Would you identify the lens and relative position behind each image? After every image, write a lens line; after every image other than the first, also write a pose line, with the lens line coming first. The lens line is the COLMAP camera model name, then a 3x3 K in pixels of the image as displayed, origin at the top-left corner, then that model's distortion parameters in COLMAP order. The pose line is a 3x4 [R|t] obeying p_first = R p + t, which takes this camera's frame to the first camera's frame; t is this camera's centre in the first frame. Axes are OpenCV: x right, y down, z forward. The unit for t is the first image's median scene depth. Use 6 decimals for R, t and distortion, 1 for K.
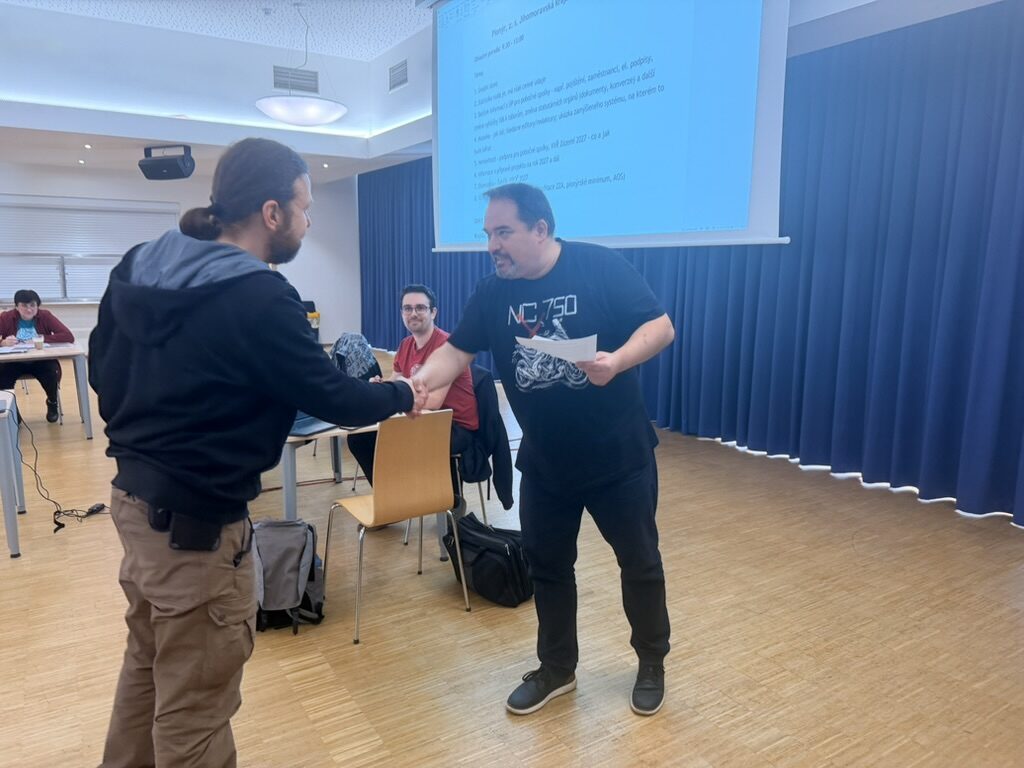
lens RADIAL K [[720.3, 0, 512.8], [0, 720.3, 383.0], [0, 0, 1]] dist [0.007125, 0.001912]
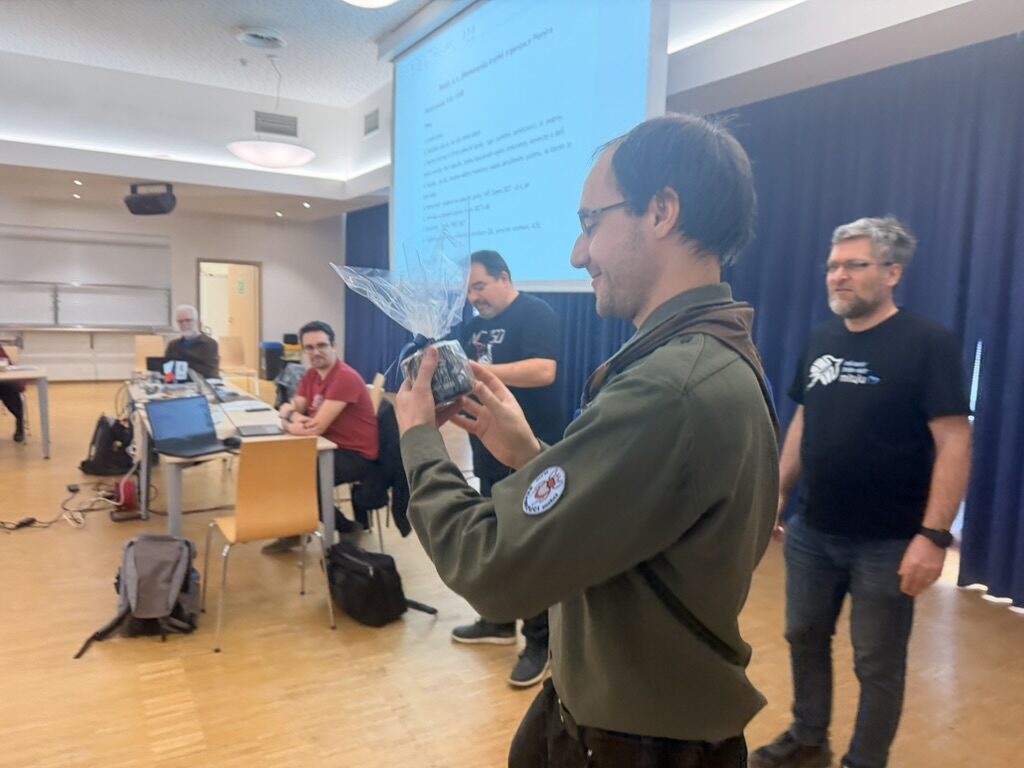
lens RADIAL K [[720.3, 0, 475.7], [0, 720.3, 386.3], [0, 0, 1]] dist [0.007125, 0.001912]
pose [[0.998552, 0.032659, -0.042758, 0.125278], [-0.034683, 0.998270, -0.047487, 0.001570], [0.041133, 0.048901, 0.997956, -0.048773]]
